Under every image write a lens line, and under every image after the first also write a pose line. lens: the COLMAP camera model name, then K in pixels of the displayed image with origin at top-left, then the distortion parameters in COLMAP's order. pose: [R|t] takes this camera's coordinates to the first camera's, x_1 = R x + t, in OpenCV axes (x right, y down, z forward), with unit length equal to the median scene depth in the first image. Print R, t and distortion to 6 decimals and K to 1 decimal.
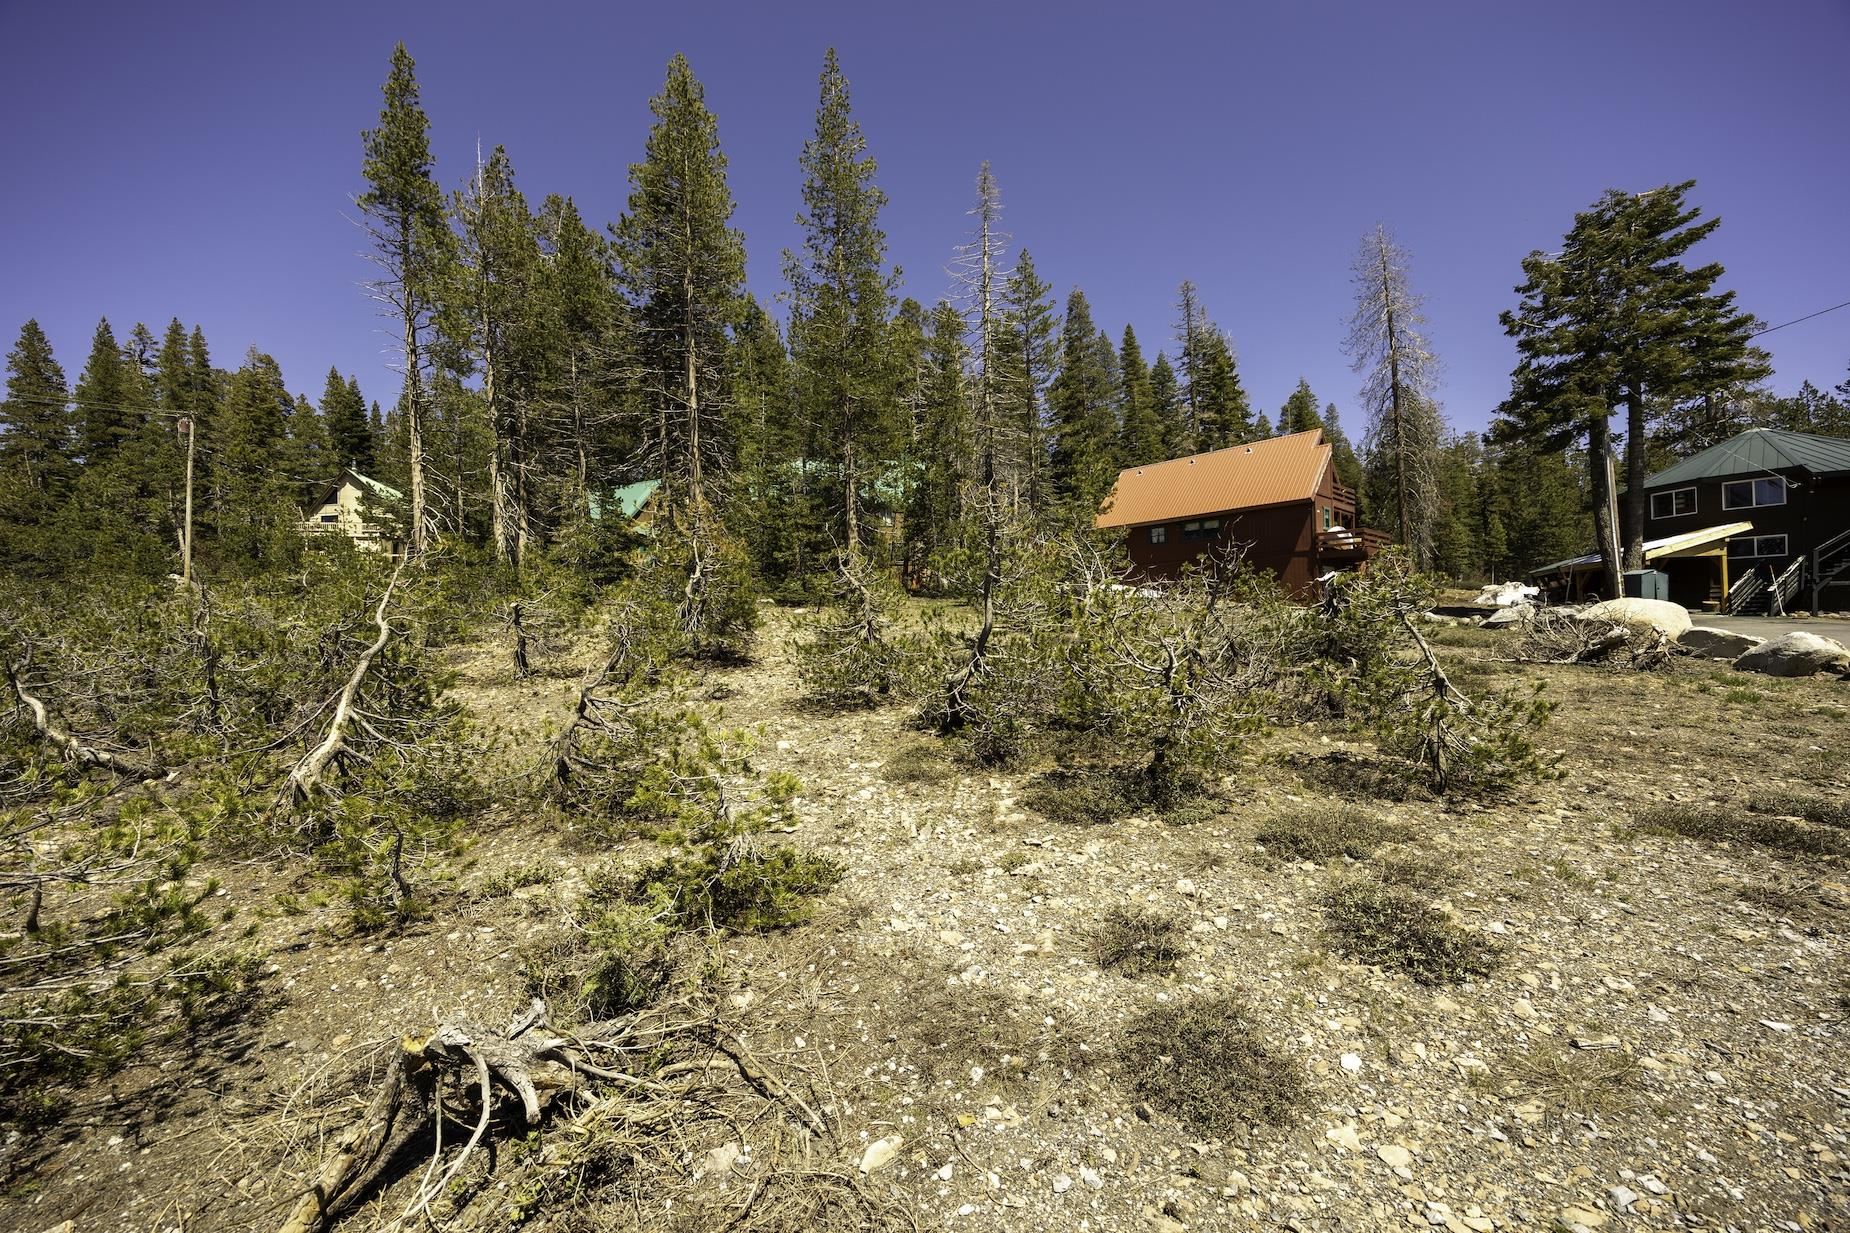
lens RADIAL K [[702.9, 0, 925.0], [0, 702.9, 616.5], [0, 0, 1]] dist [-0.000130, 0.000029]
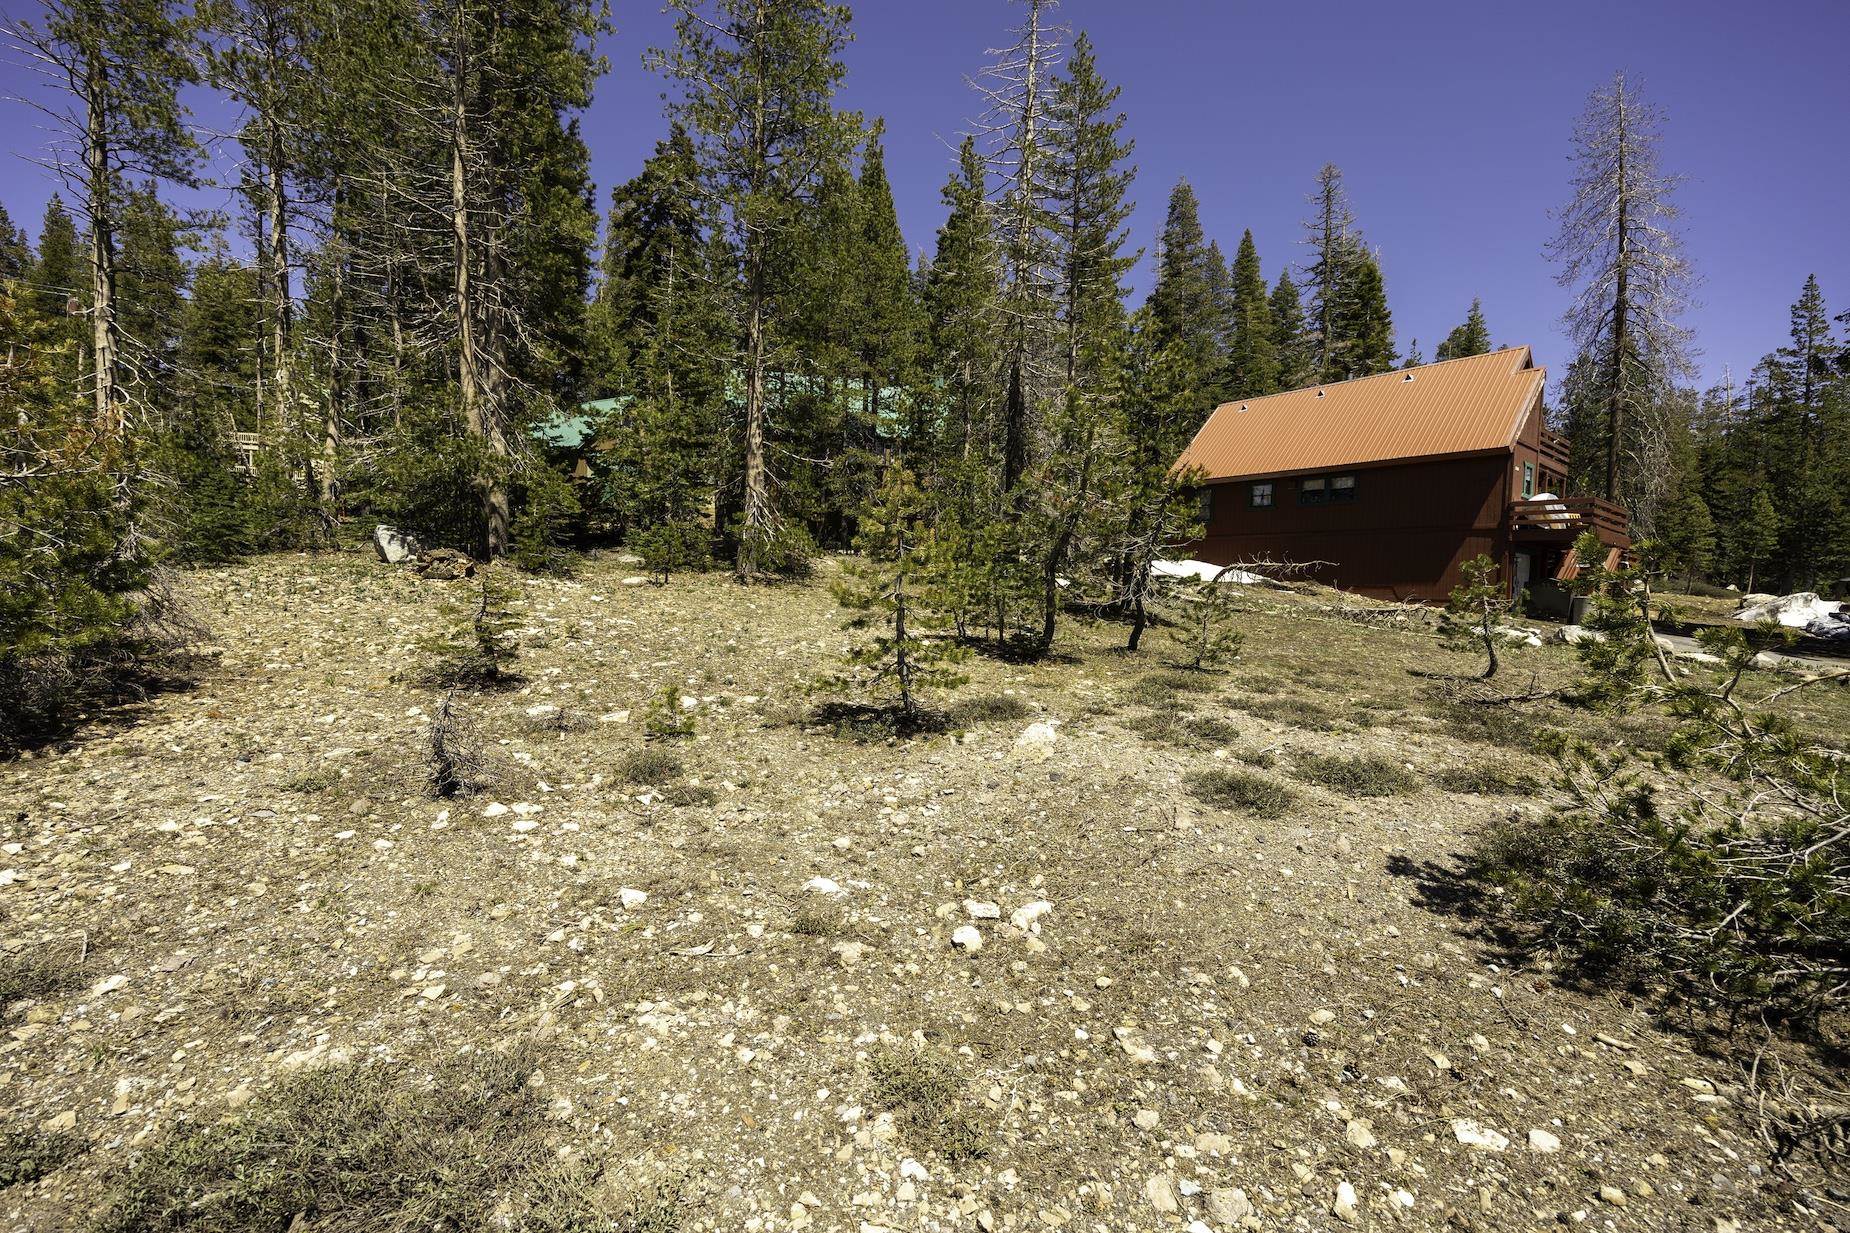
lens RADIAL K [[767.3, 0, 925.0], [0, 767.3, 616.5], [0, 0, 1]] dist [-0.000055, 0.000150]
pose [[0.994345, 0.063899, -0.084817, 0.067254], [-0.059696, 0.996903, 0.051202, -0.013354], [0.087826, -0.045849, 0.995080, 0.195609]]
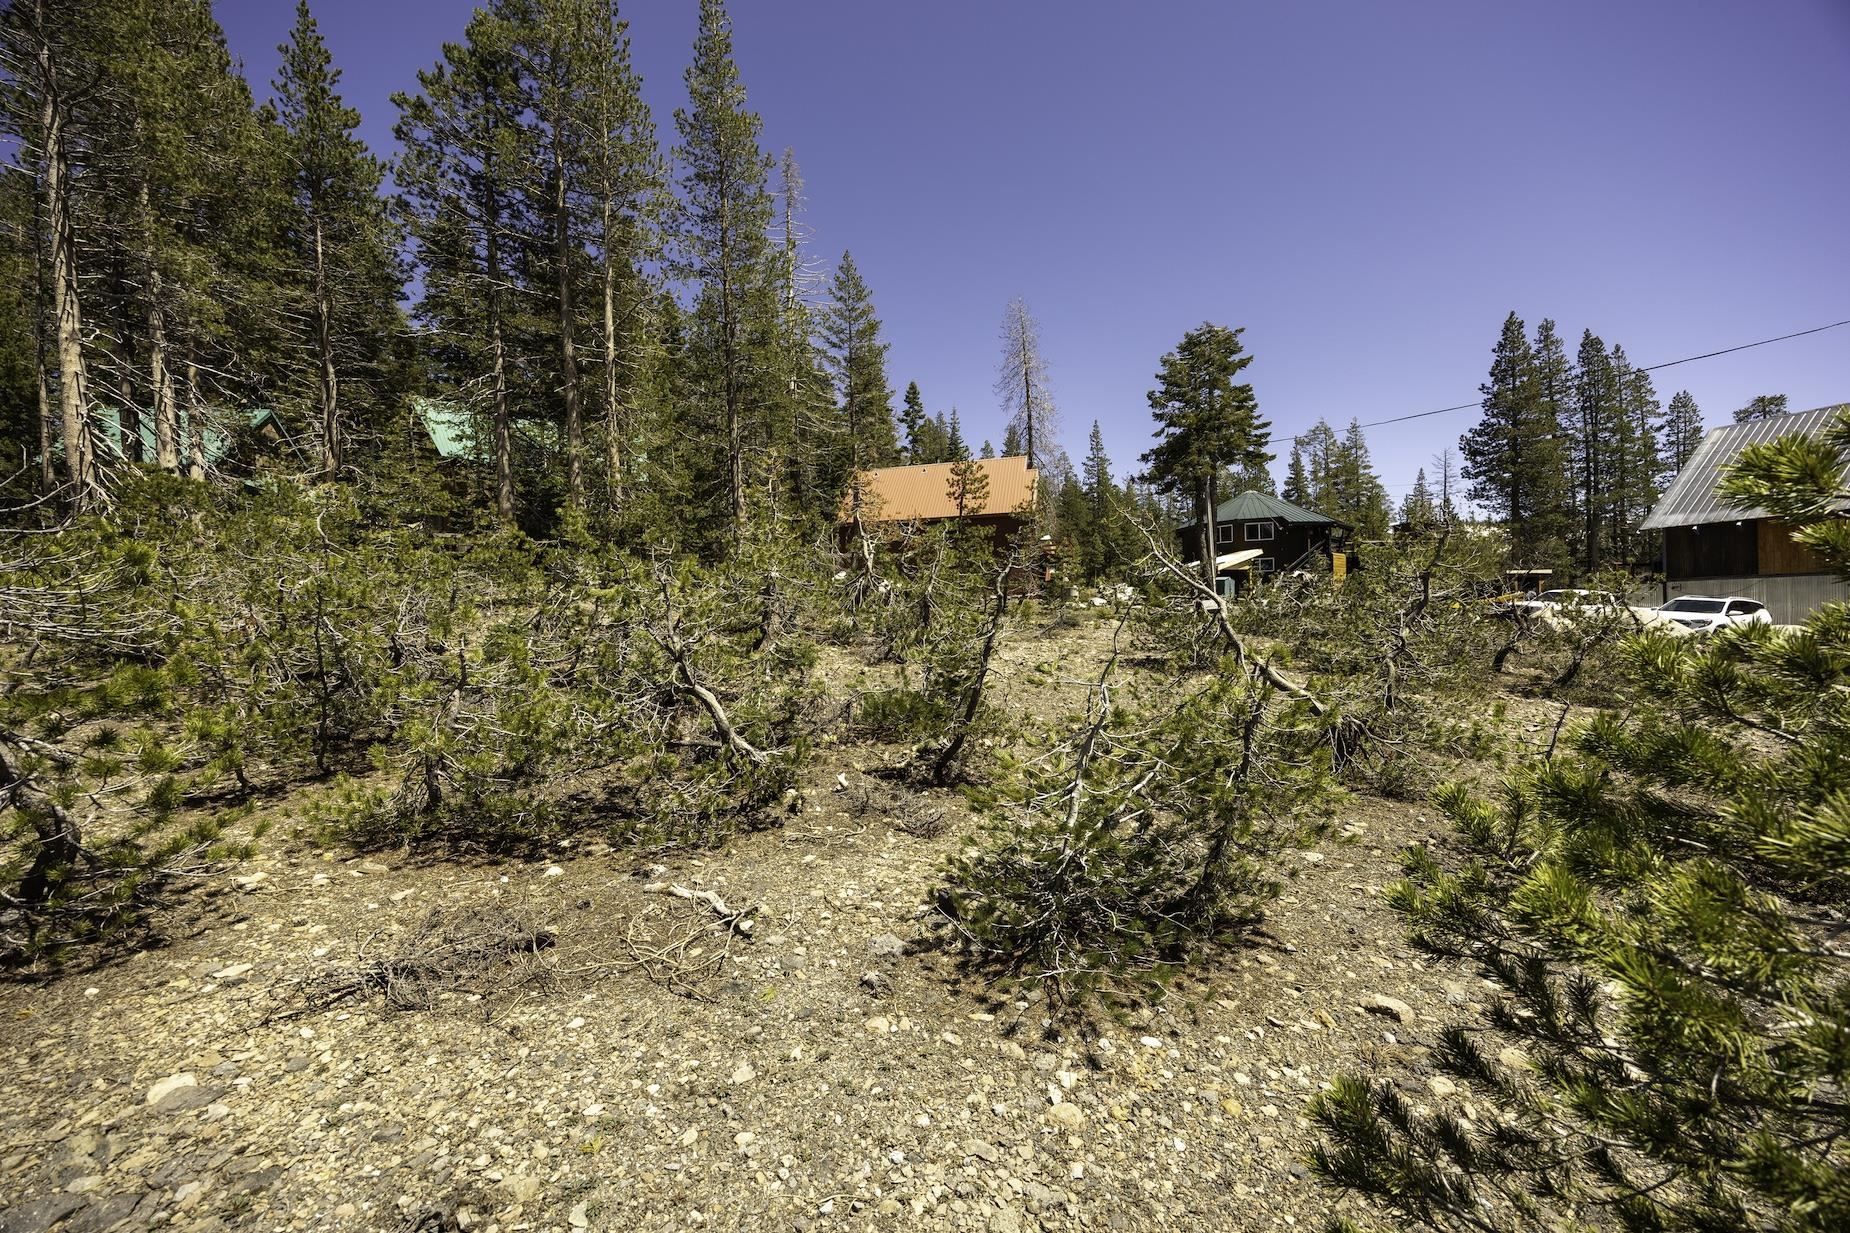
lens RADIAL K [[702.9, 0, 925.0], [0, 702.9, 616.5], [0, 0, 1]] dist [-0.000130, 0.000029]
pose [[0.839565, -0.000798, 0.543258, -0.246762], [-0.003388, 0.999972, 0.006705, 0.008282], [-0.543248, -0.007470, 0.839539, 0.046403]]
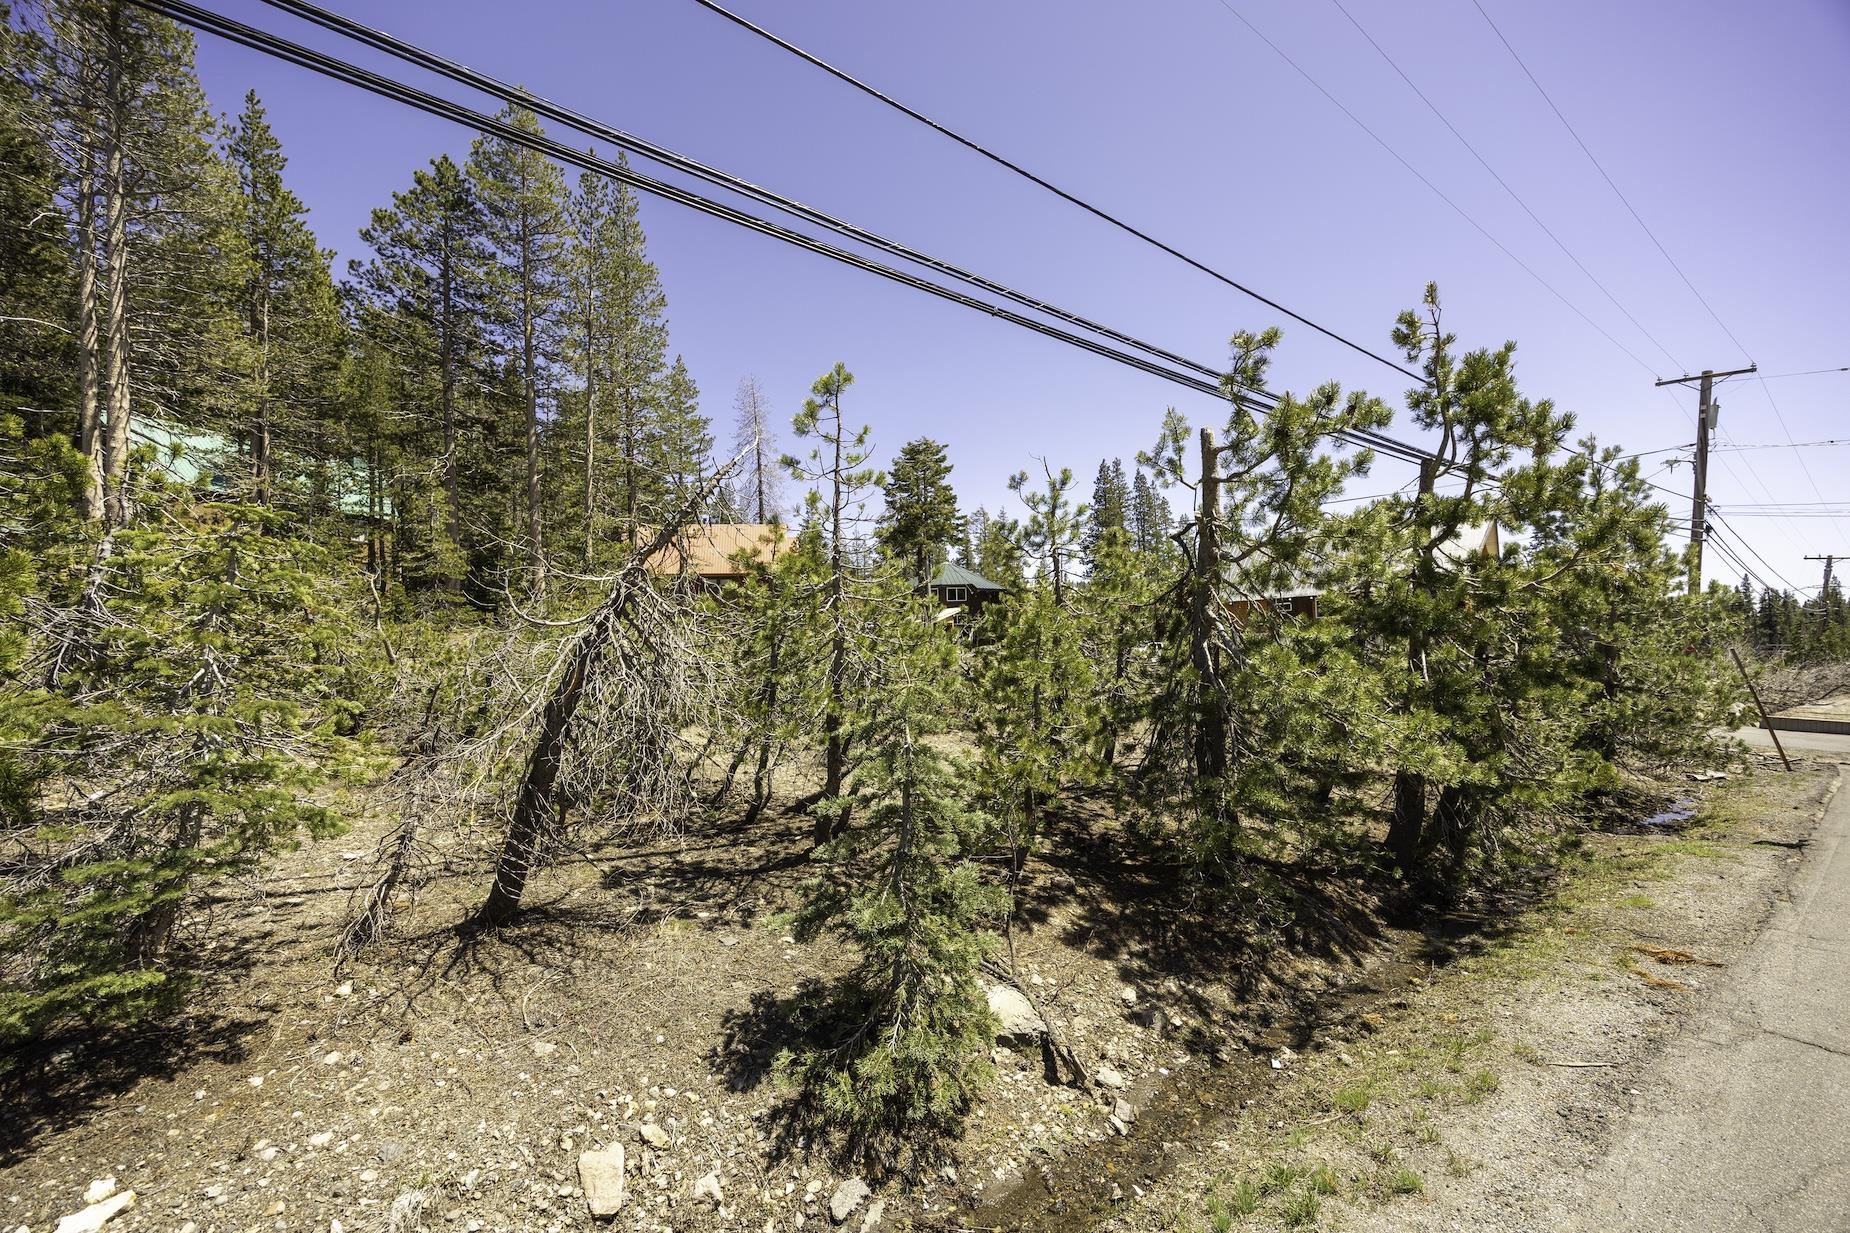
lens RADIAL K [[702.9, 0, 925.0], [0, 702.9, 616.5], [0, 0, 1]] dist [-0.000130, 0.000029]
pose [[0.503317, 0.047055, 0.862820, -0.515155], [0.004332, 0.998366, -0.056974, 0.009595], [-0.864091, 0.032414, 0.502291, 0.011245]]
